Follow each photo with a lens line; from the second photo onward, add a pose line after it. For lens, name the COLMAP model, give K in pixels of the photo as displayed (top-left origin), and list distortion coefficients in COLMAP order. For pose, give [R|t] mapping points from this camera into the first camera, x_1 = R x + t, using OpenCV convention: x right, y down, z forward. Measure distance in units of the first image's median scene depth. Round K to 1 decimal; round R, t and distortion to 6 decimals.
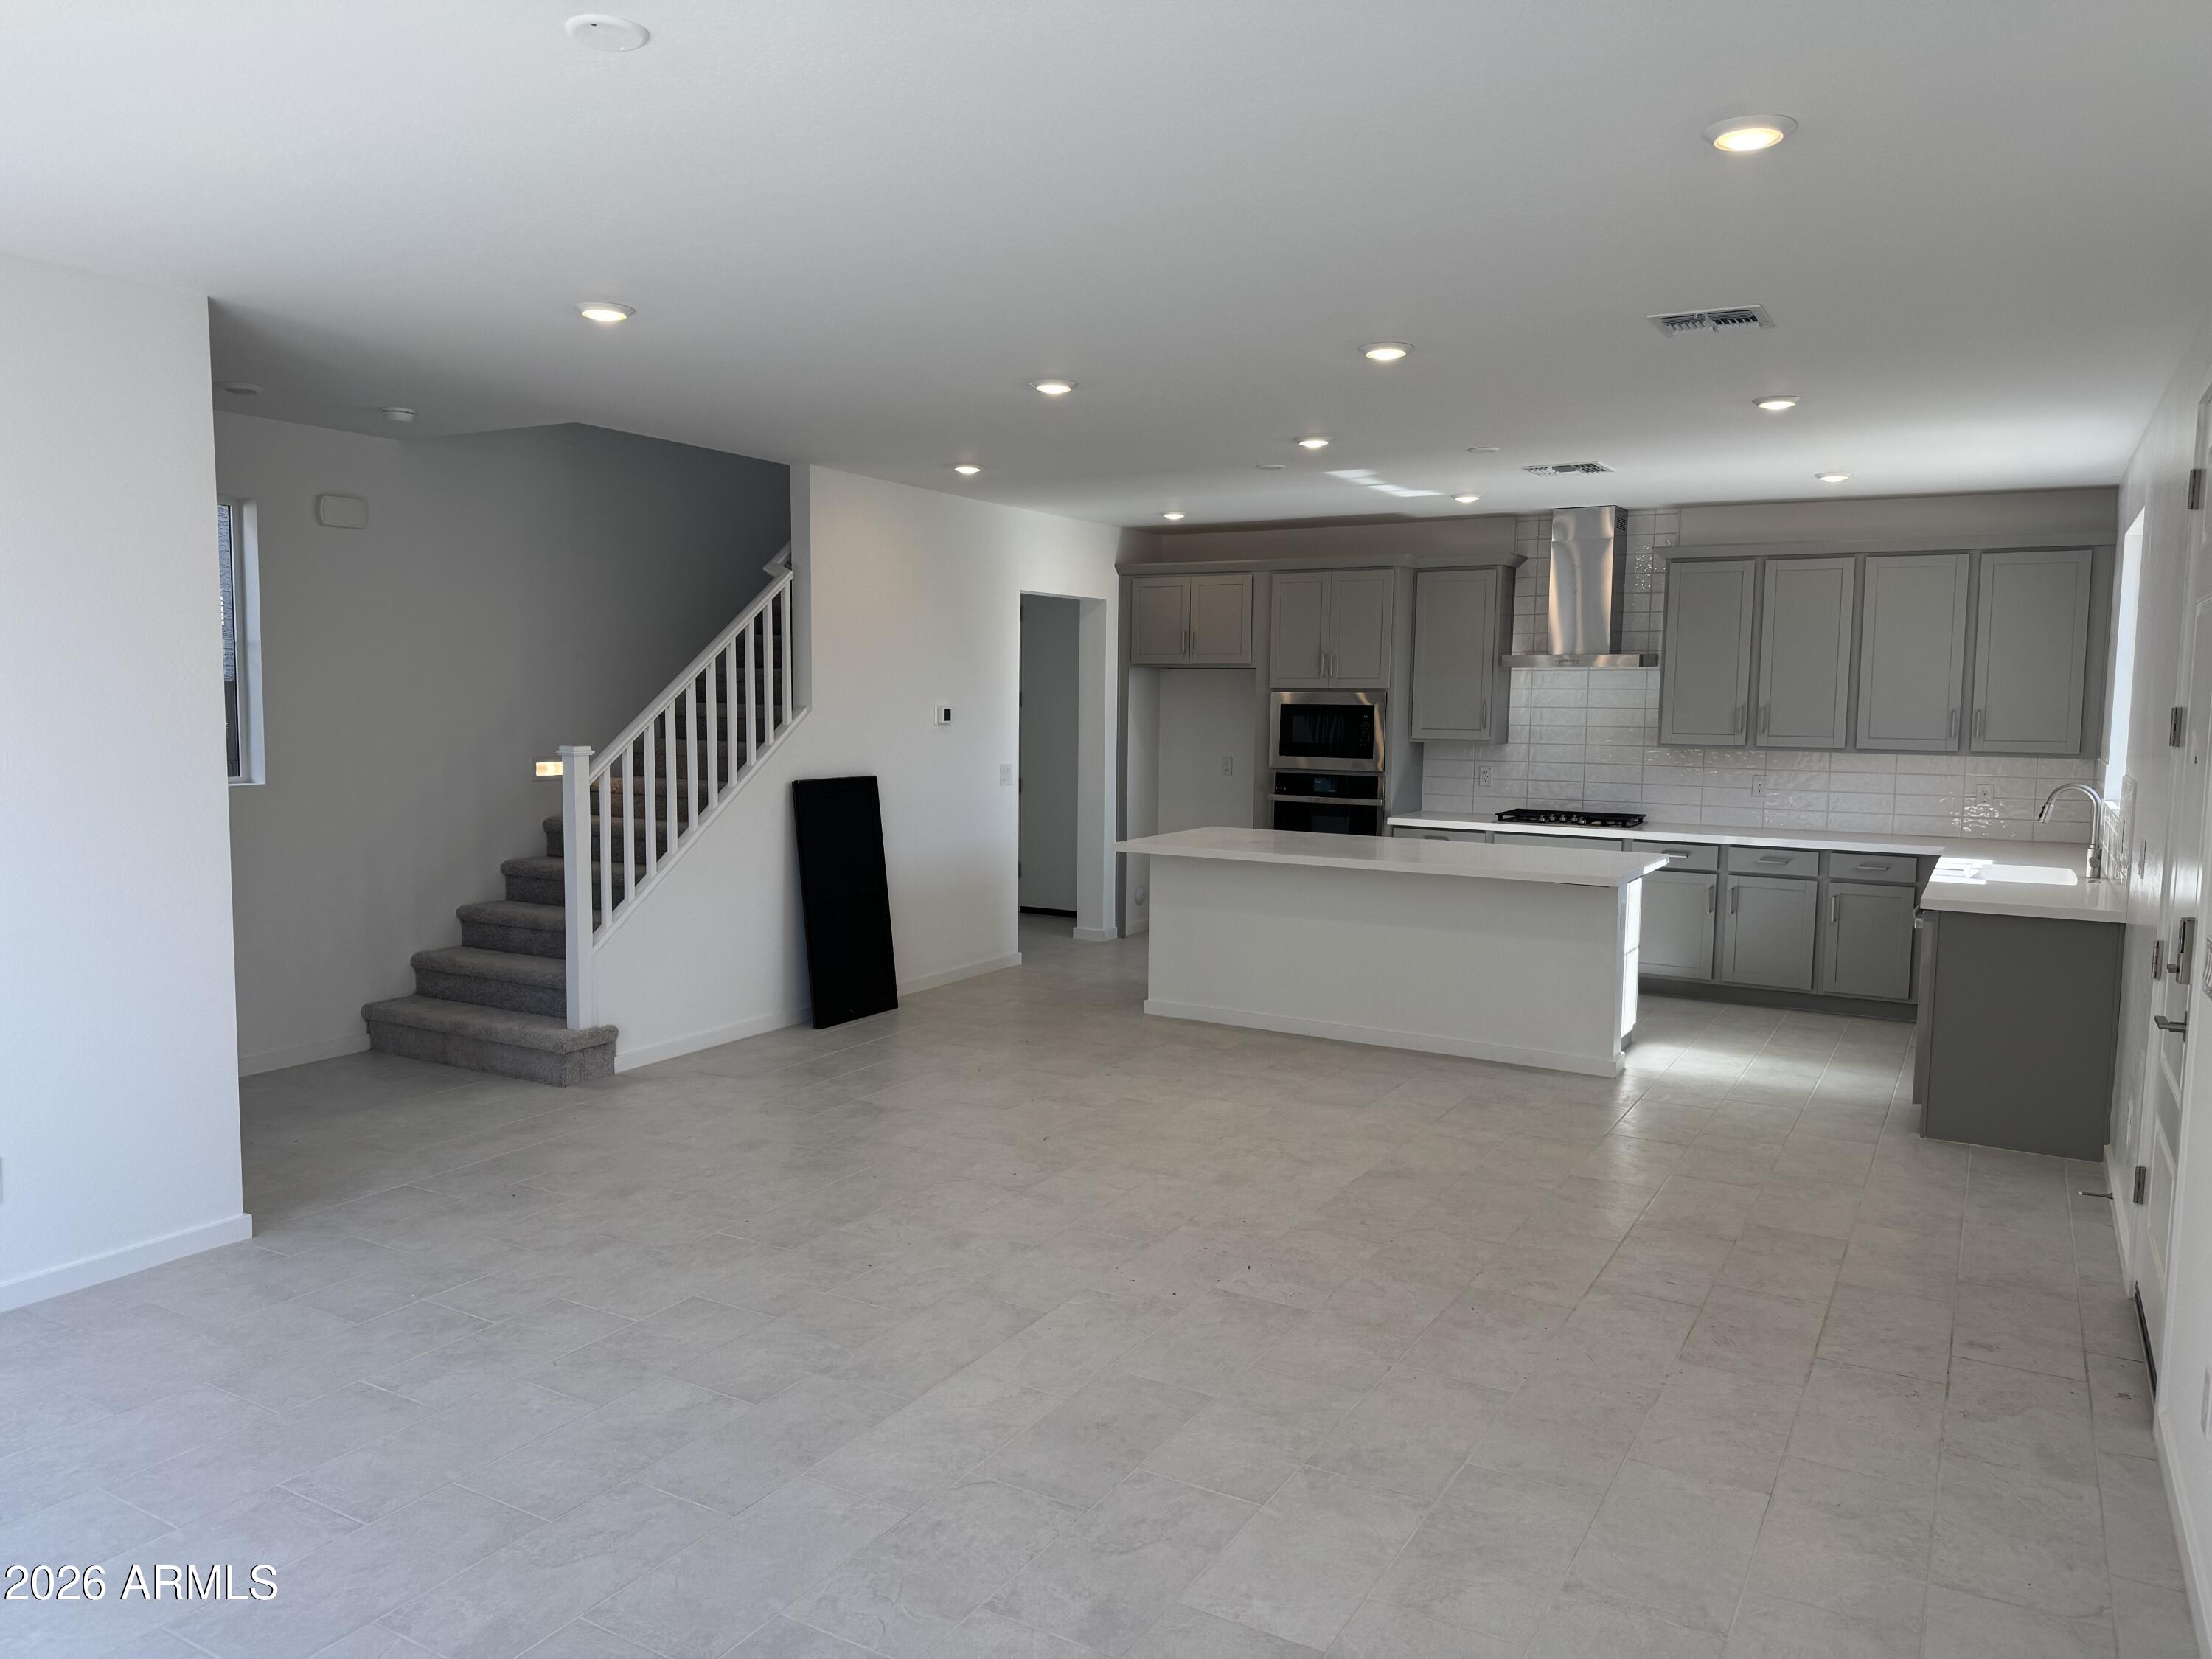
lens RADIAL K [[1523.0, 0, 1106.0], [0, 1523.0, 829.5], [0, 0, 1]] dist [0.142916, -0.234018]
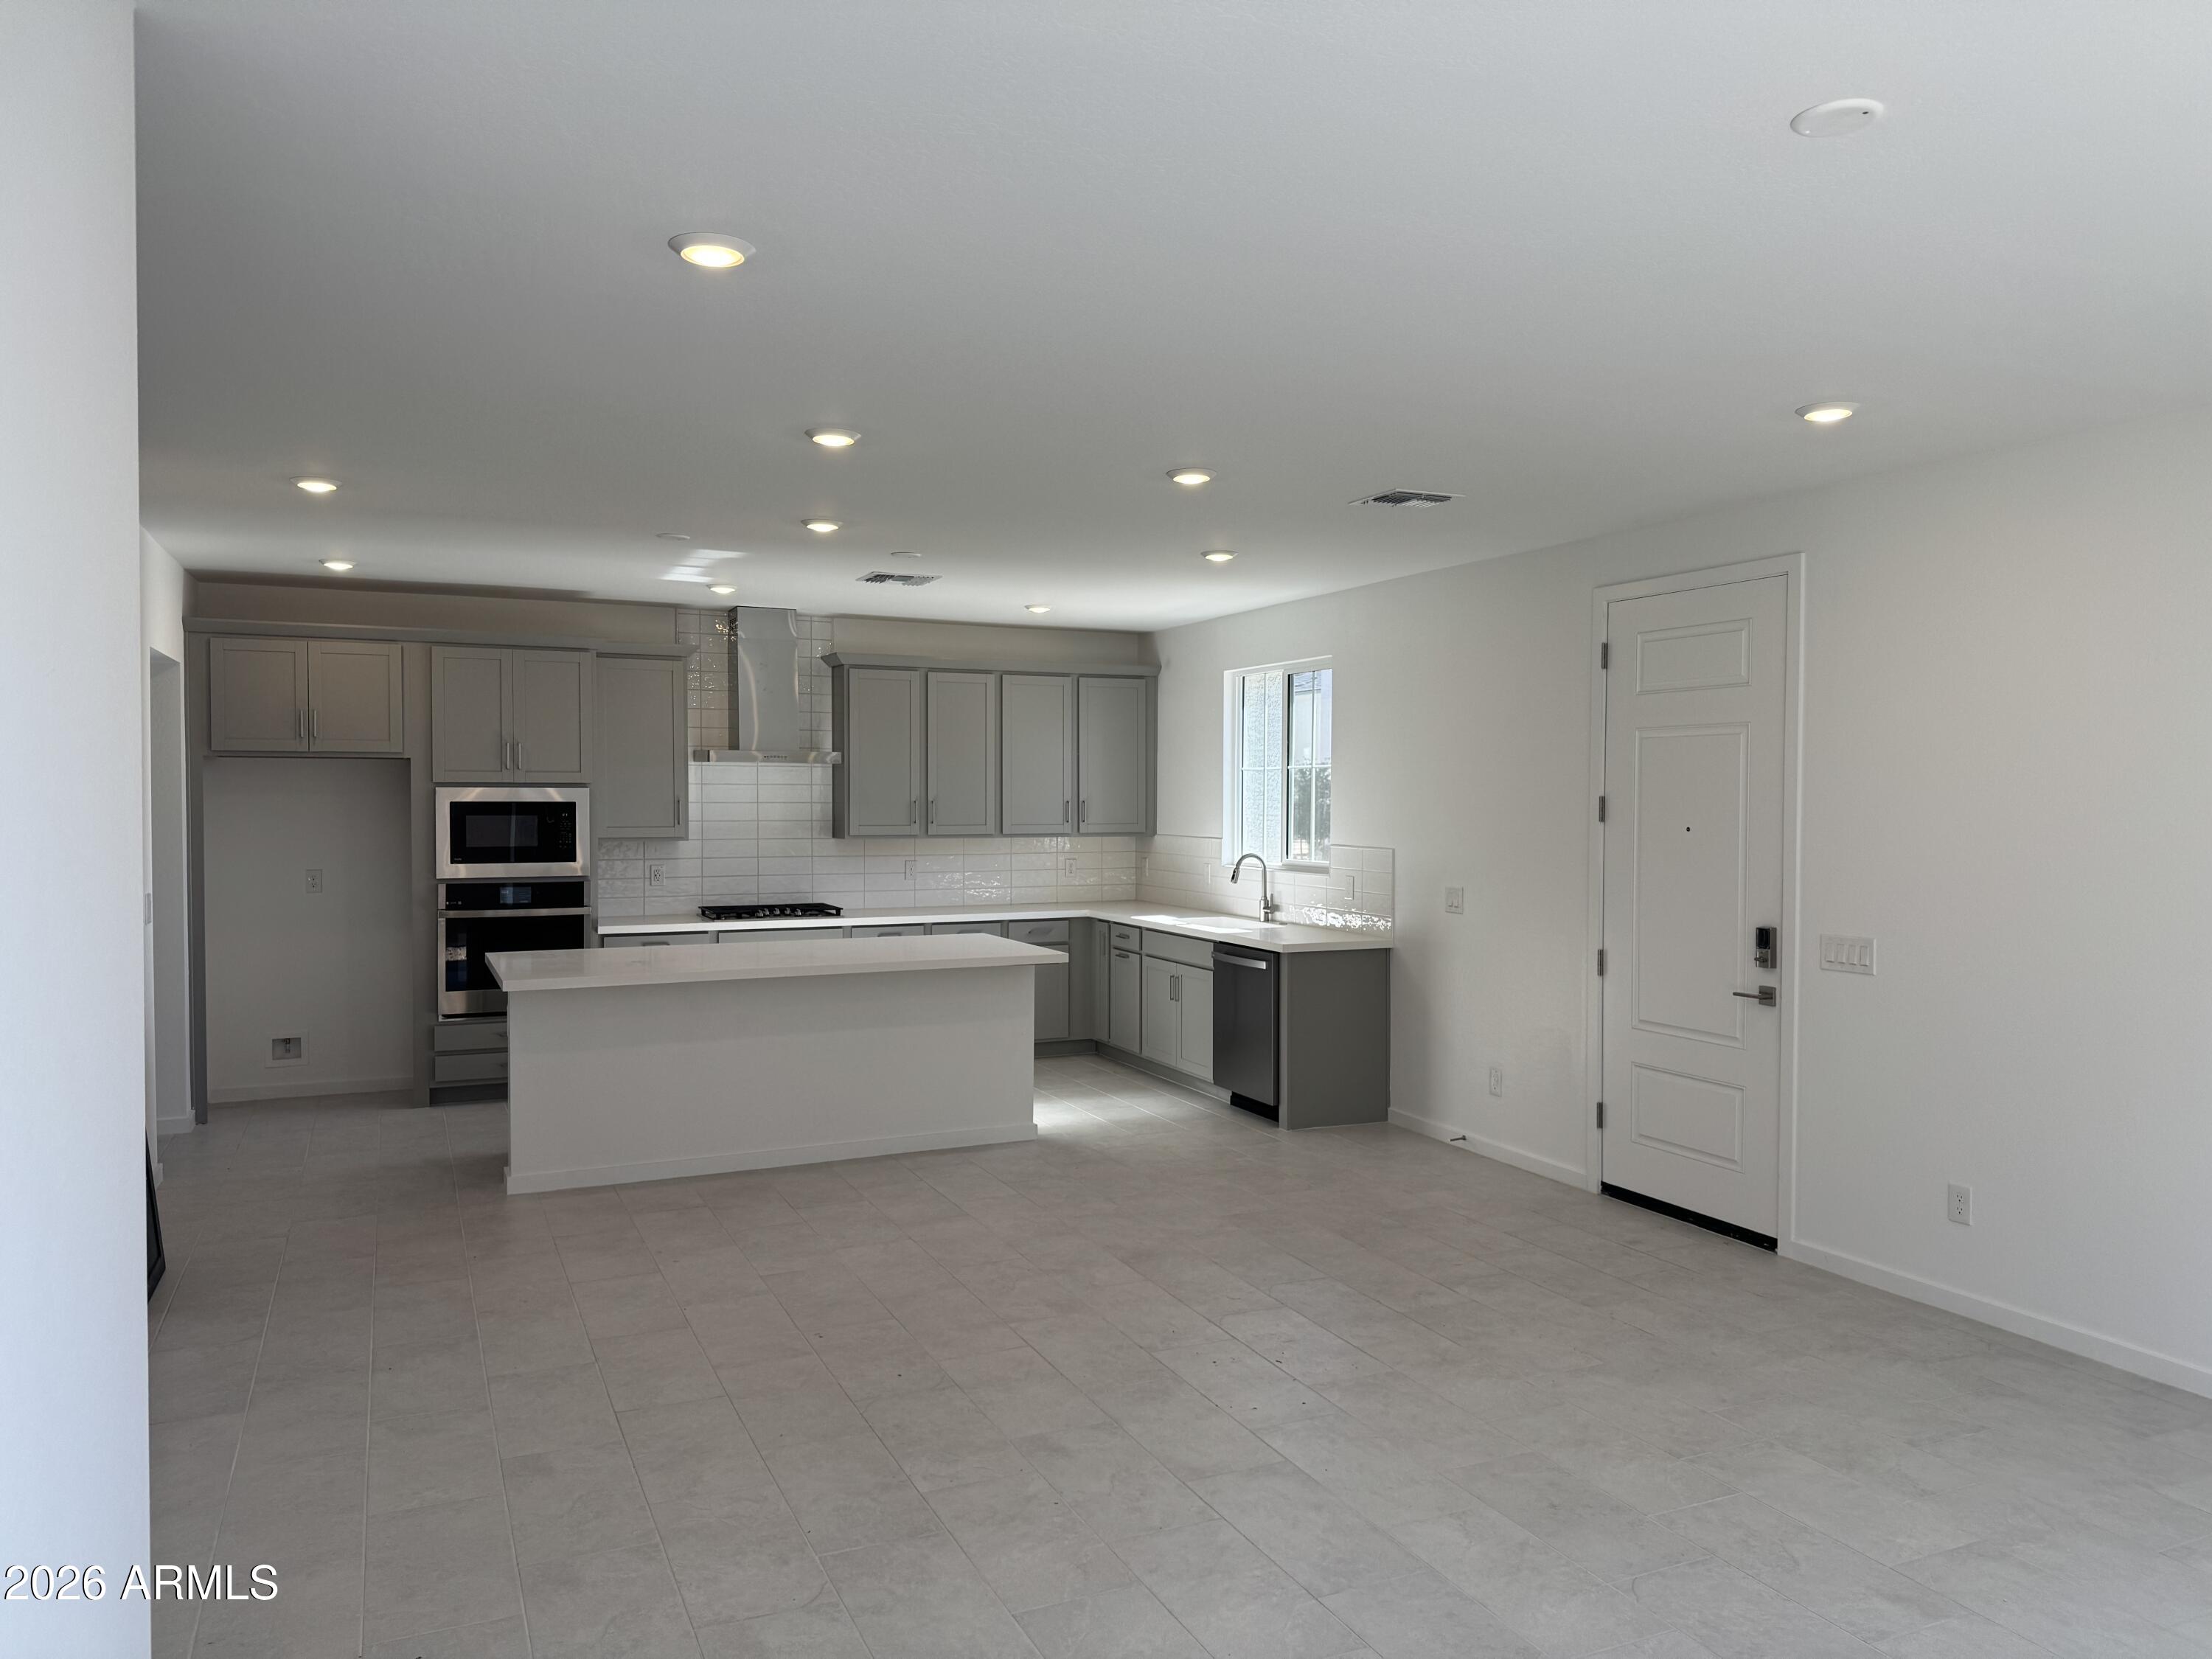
lens RADIAL K [[1523.0, 0, 1106.0], [0, 1523.0, 829.5], [0, 0, 1]] dist [0.142916, -0.234018]
pose [[0.586111, -0.030761, 0.809646, -0.382950], [0.076652, 0.996902, -0.017613, -0.026551], [-0.806597, 0.072384, 0.586654, 0.229864]]
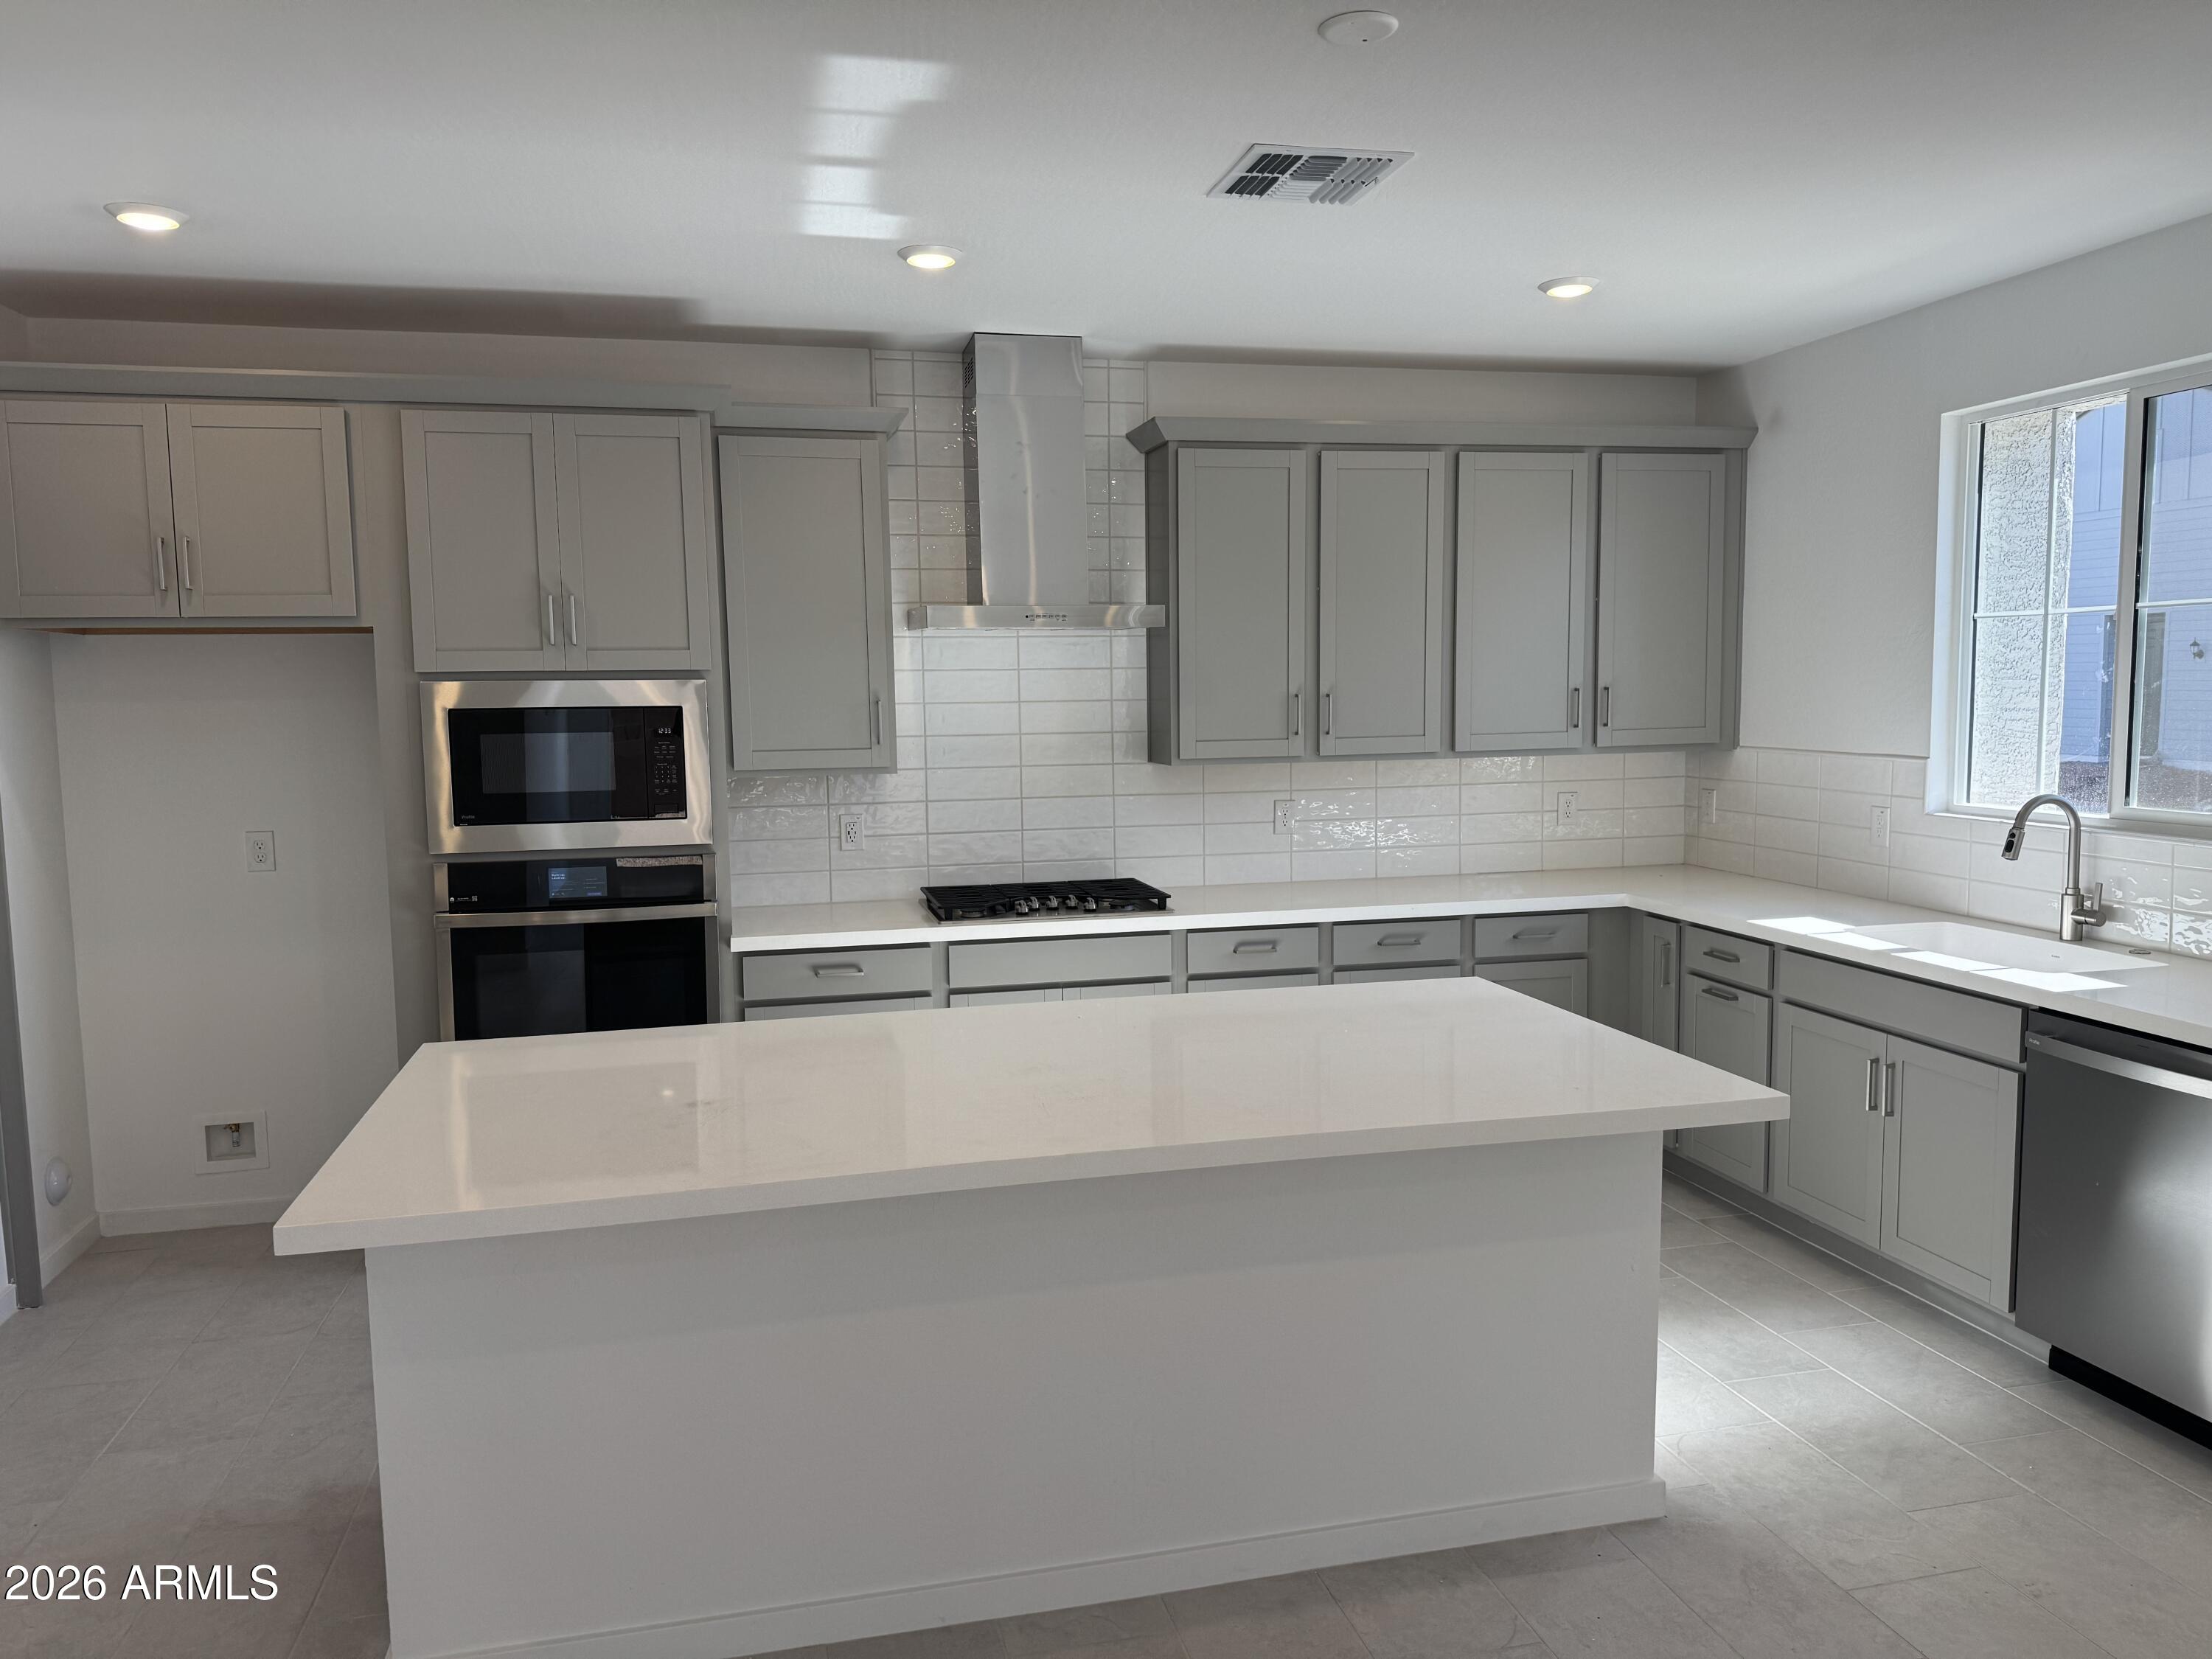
lens RADIAL K [[1523.0, 0, 1106.0], [0, 1523.0, 829.5], [0, 0, 1]] dist [0.142916, -0.234018]
pose [[0.729061, -0.087827, 0.678791, -0.056347], [0.084659, 0.995689, 0.037901, -0.051759], [-0.679193, 0.029833, 0.733353, 0.578580]]
